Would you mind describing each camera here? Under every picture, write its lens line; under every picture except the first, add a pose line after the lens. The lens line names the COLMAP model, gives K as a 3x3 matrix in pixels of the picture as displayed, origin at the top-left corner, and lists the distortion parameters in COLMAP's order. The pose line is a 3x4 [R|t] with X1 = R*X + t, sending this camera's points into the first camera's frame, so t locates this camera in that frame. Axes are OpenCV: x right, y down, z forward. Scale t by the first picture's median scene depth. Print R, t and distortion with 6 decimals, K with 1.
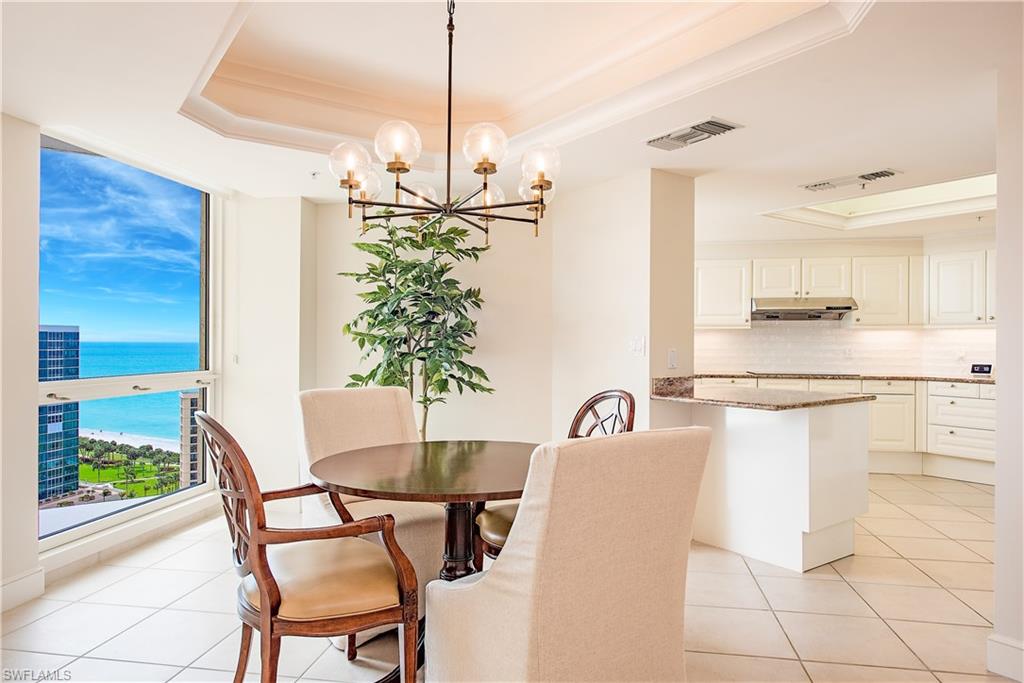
lens RADIAL K [[646.7, 0, 512.0], [0, 646.7, 341.5], [0, 0, 1]] dist [0.003887, 0.001753]
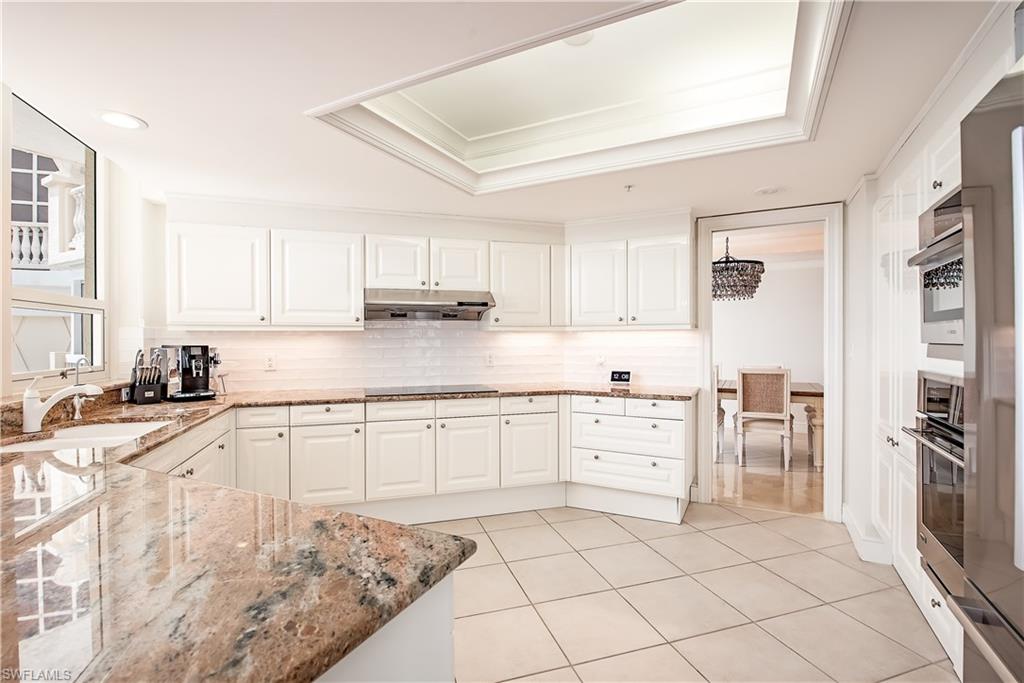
lens RADIAL K [[473.6, 0, 512.0], [0, 473.6, 341.5], [0, 0, 1]] dist [-0.000298, -0.000009]
pose [[0.889686, -0.008233, 0.456499, 0.289147], [0.007530, 0.999966, 0.003359, -0.008730], [-0.456511, 0.000449, 0.889718, 0.479659]]
